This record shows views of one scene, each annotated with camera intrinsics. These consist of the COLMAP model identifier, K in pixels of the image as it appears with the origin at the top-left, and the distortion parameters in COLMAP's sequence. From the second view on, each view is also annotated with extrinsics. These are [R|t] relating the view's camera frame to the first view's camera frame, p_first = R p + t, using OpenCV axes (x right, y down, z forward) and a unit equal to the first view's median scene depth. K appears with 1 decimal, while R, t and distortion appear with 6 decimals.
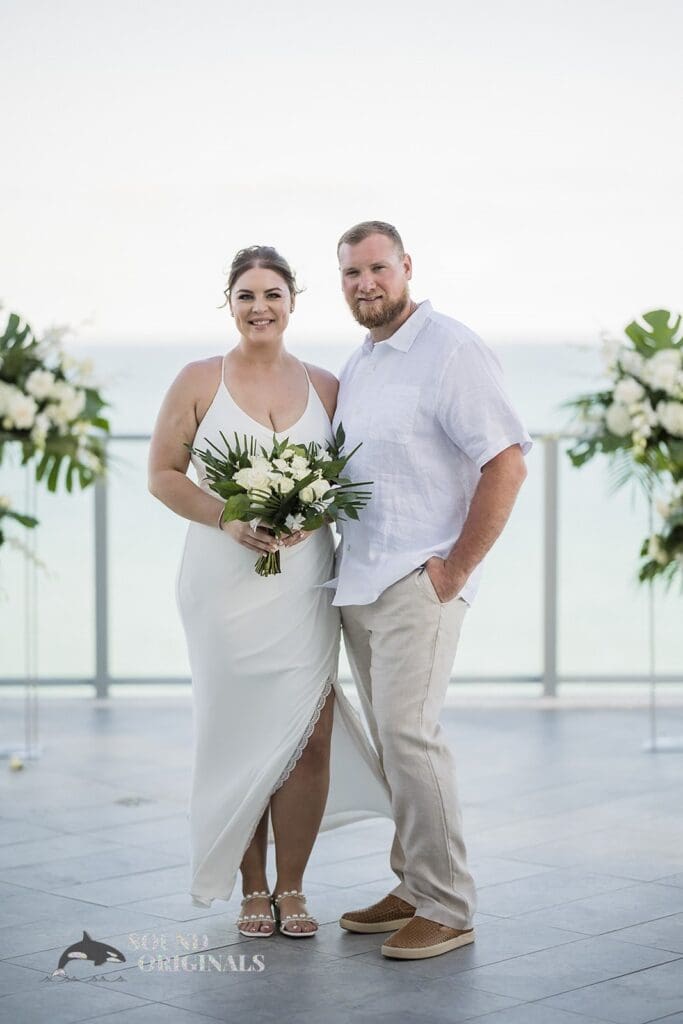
lens RADIAL K [[2659.1, 0, 341.5], [0, 2659.1, 512.0], [0, 0, 1]] dist [0.058724, 0.385755]
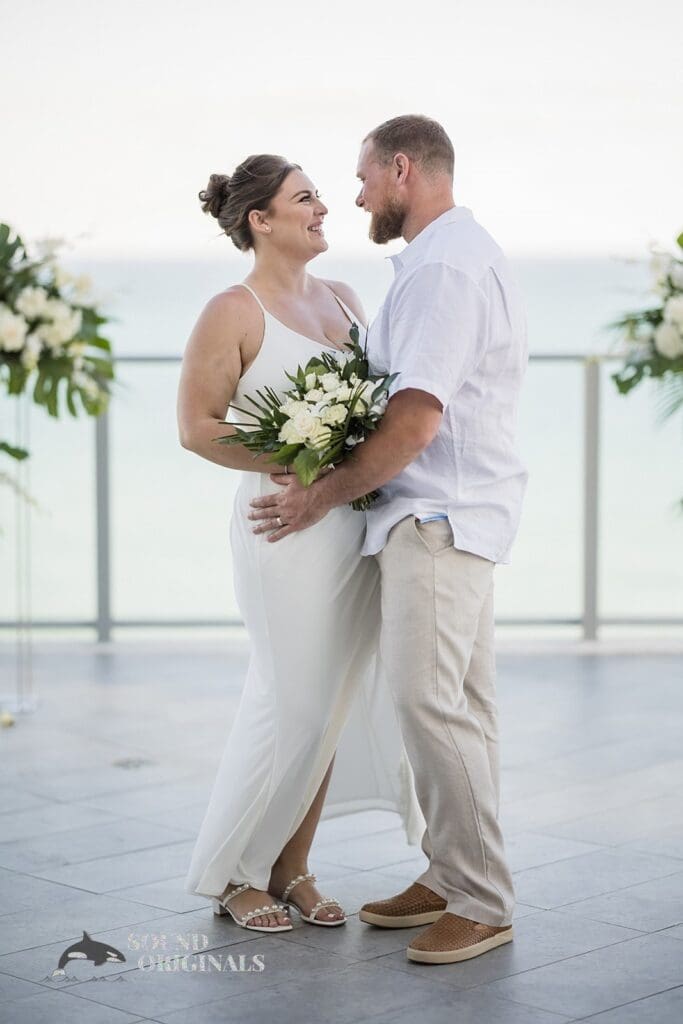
lens RADIAL K [[2659.1, 0, 341.5], [0, 2659.1, 512.0], [0, 0, 1]] dist [0.058724, 0.385755]
pose [[0.999952, 0.000074, -0.009810, 0.001488], [0.000244, 0.999475, 0.032408, -0.005827], [0.009807, -0.032409, 0.999427, 0.091756]]
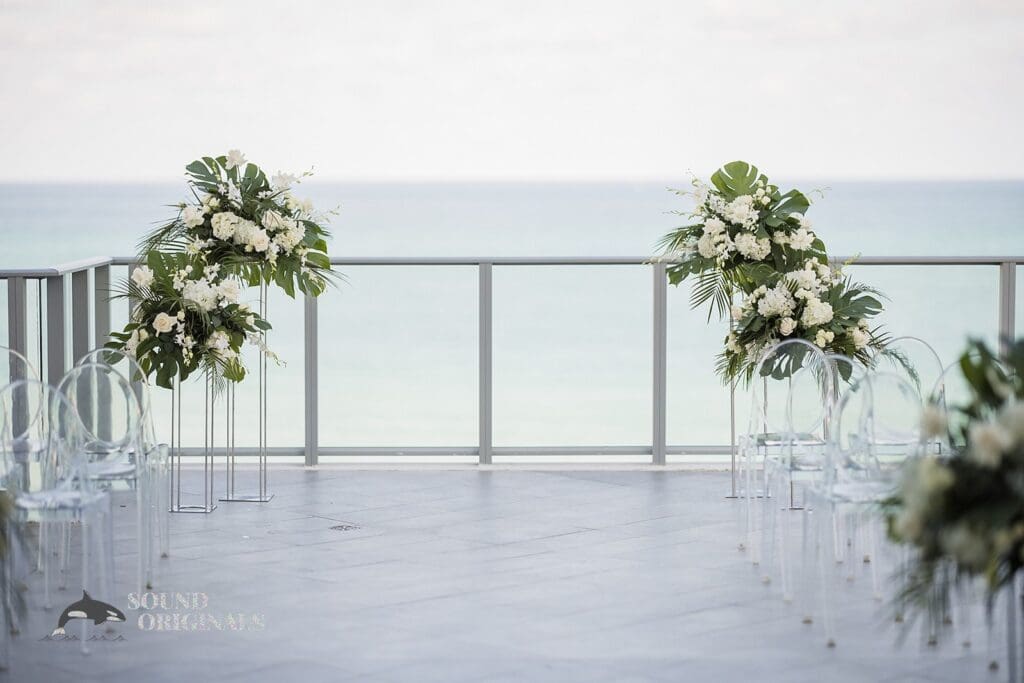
lens RADIAL K [[2659.1, 0, 512.0], [0, 2659.1, 341.5], [0, 0, 1]] dist [0.058724, 0.385755]
pose [[0.999987, 0.001824, 0.004710, 0.001007], [-0.001788, 0.999968, -0.007779, 0.023570], [-0.004724, 0.007771, 0.999959, -0.334802]]
